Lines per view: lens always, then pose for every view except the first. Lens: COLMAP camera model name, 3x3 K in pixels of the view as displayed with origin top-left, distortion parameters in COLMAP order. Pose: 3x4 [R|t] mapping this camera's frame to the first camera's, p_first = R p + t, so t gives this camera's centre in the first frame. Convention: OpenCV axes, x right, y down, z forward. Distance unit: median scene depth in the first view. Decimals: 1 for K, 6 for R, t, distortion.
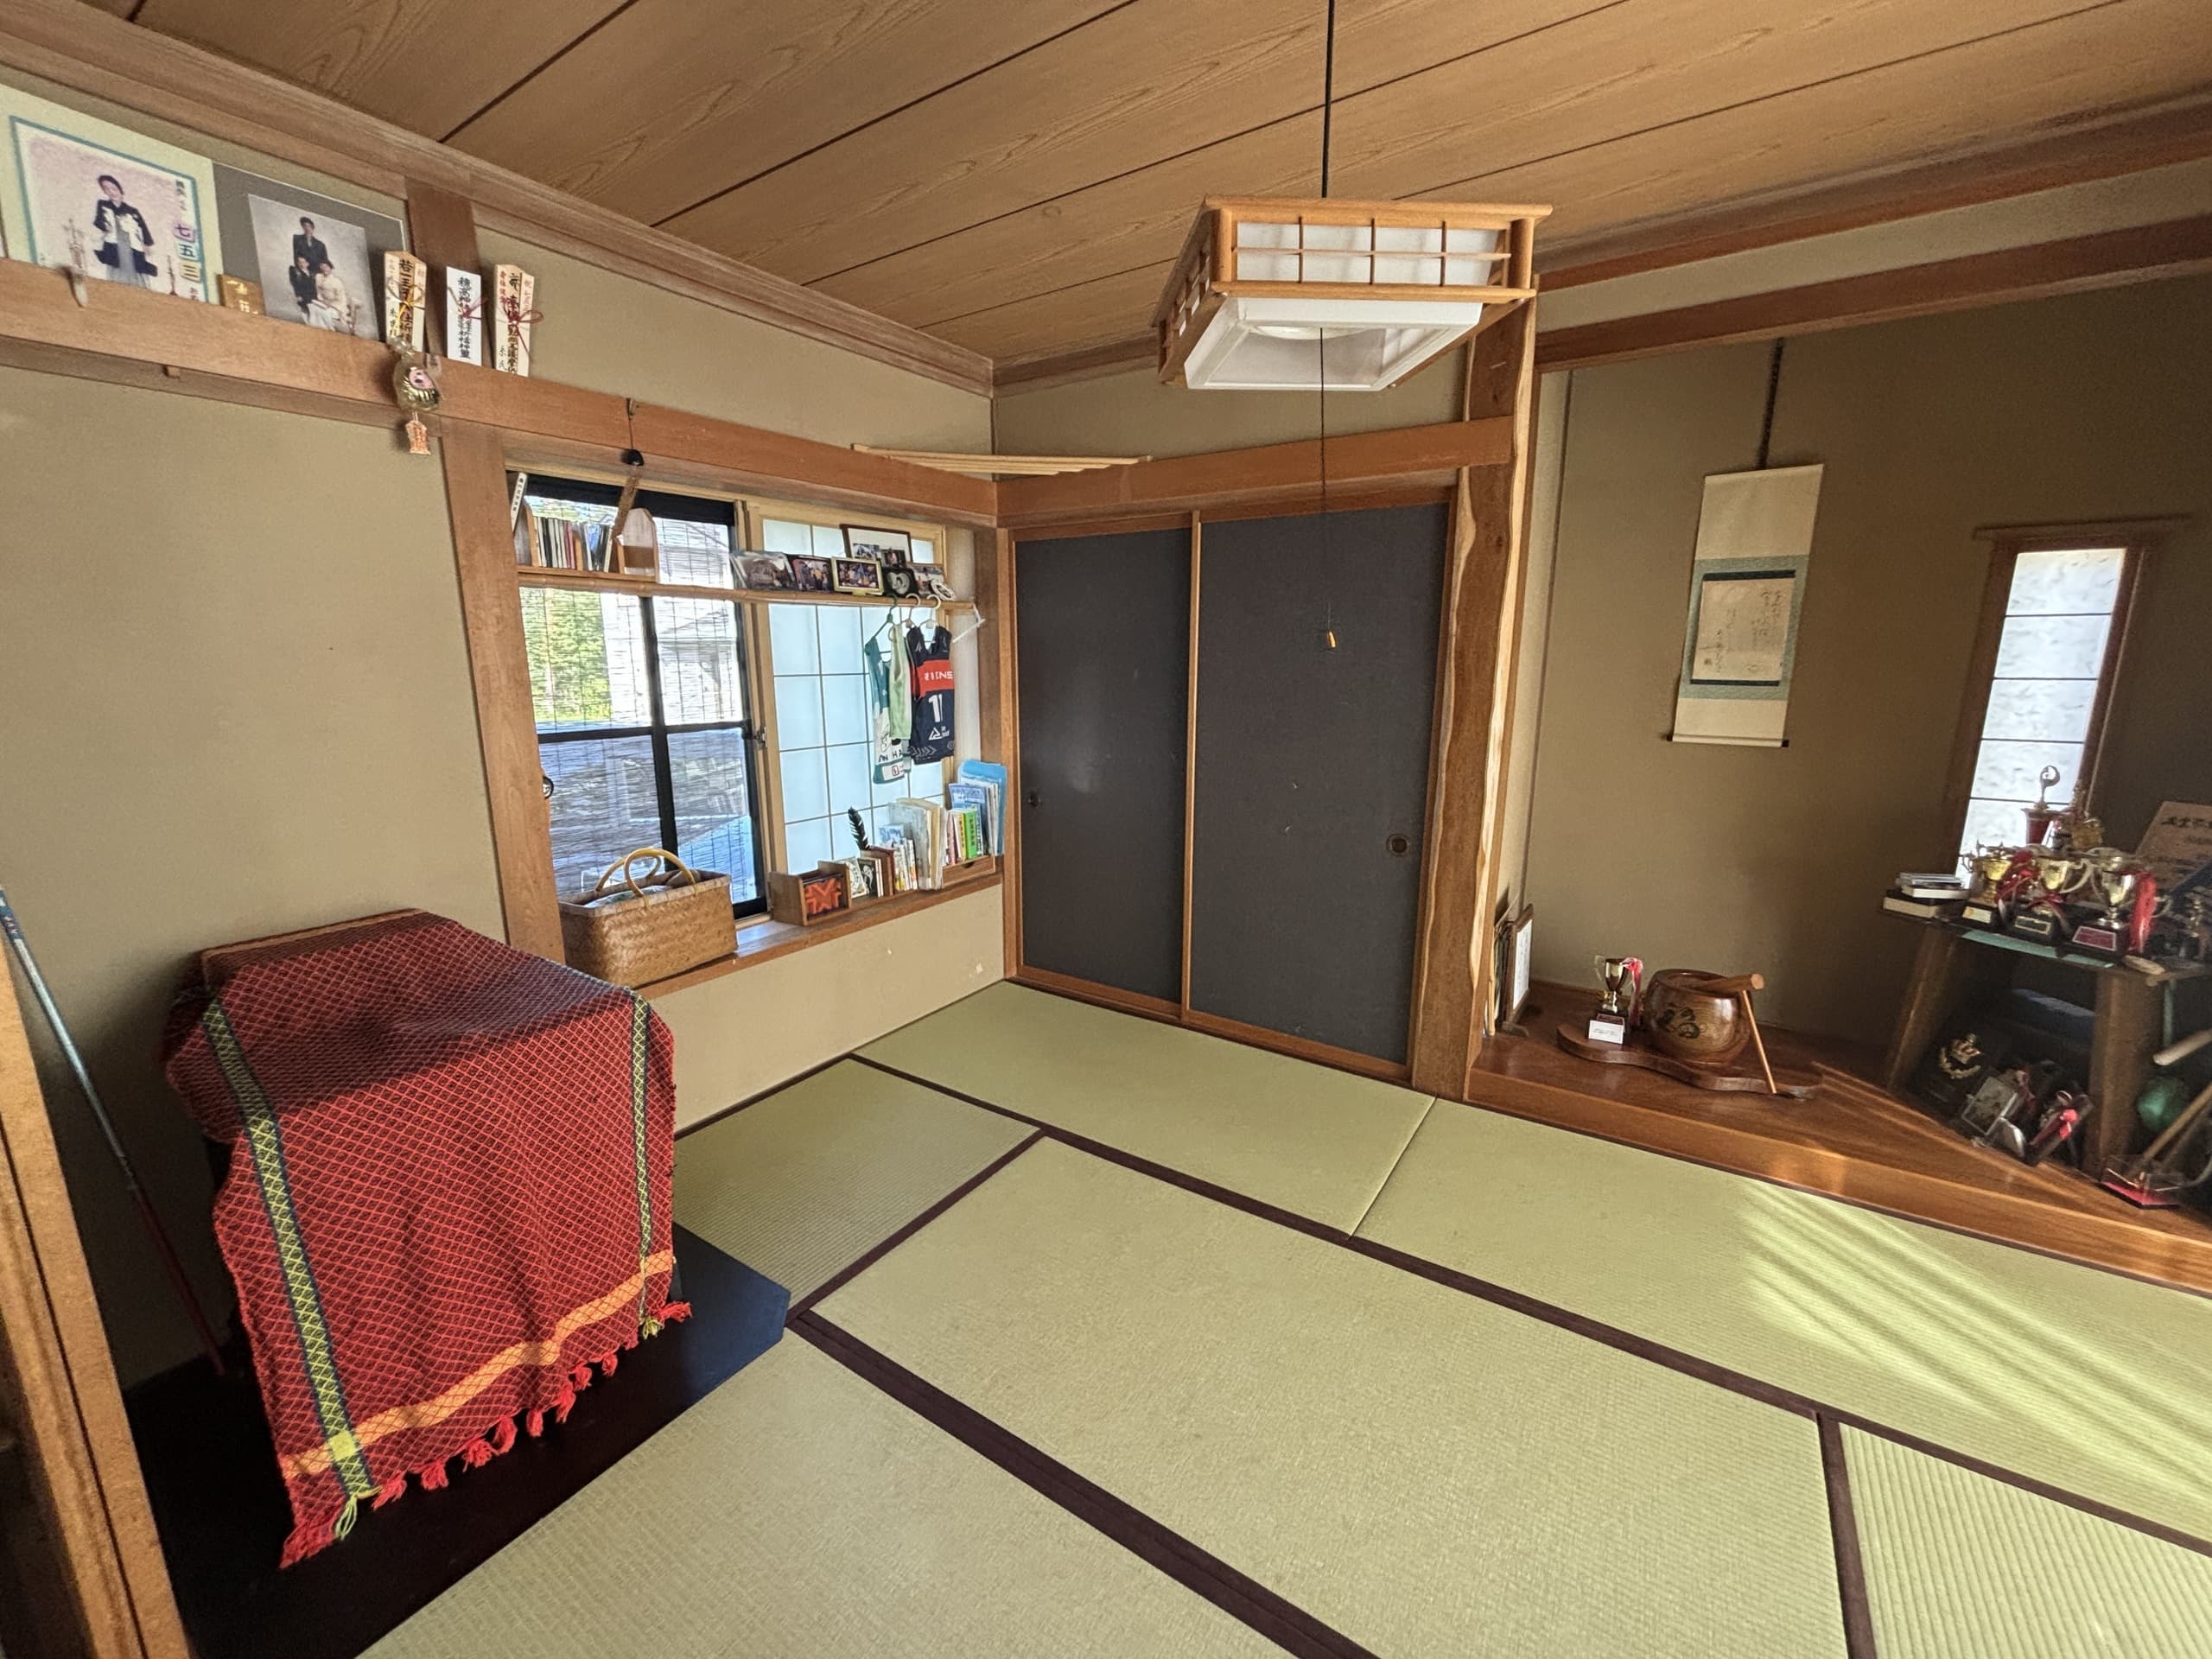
lens RADIAL K [[896.5, 0, 1104.9], [0, 896.5, 831.9], [0, 0, 1]] dist [0.000584, 0.000059]
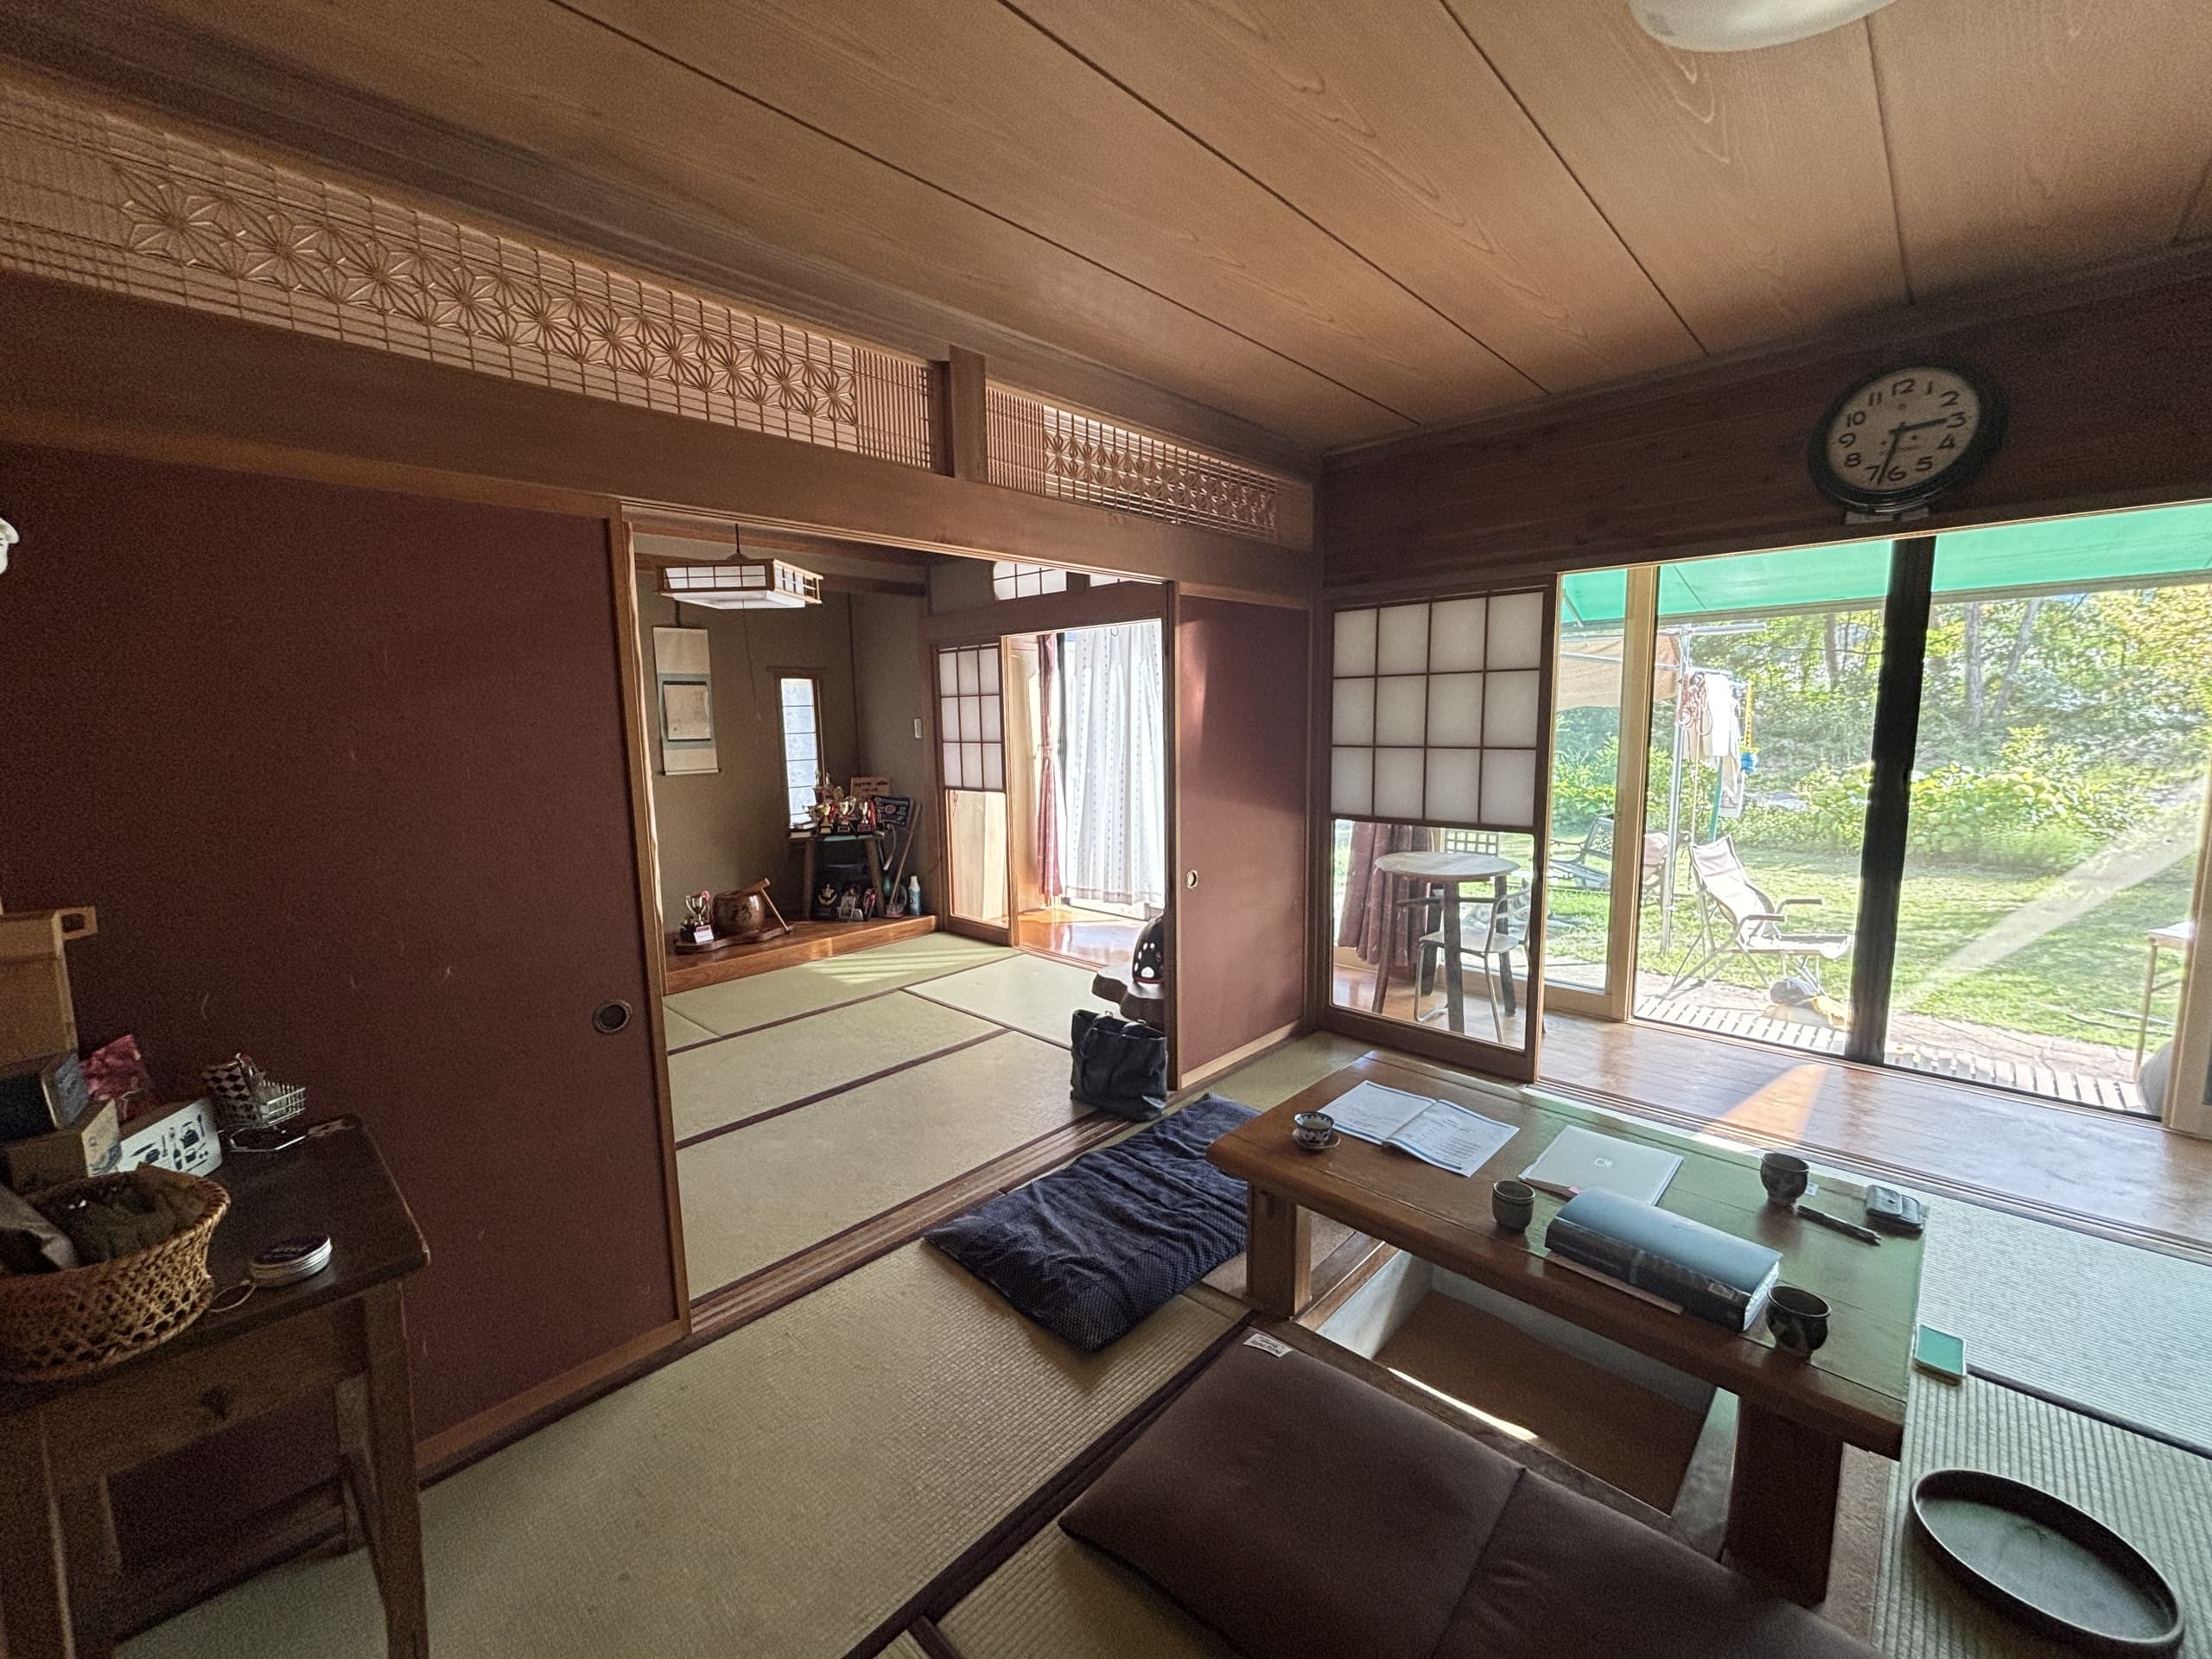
lens RADIAL K [[896.5, 0, 1106.3], [0, 896.5, 826.2], [0, 0, 1]] dist [0.000584, 0.000059]
pose [[0.172740, -0.119388, 0.977705, -1.200212], [0.208226, 0.974619, 0.082223, 0.038938], [-0.962706, 0.189380, 0.193215, -0.175855]]
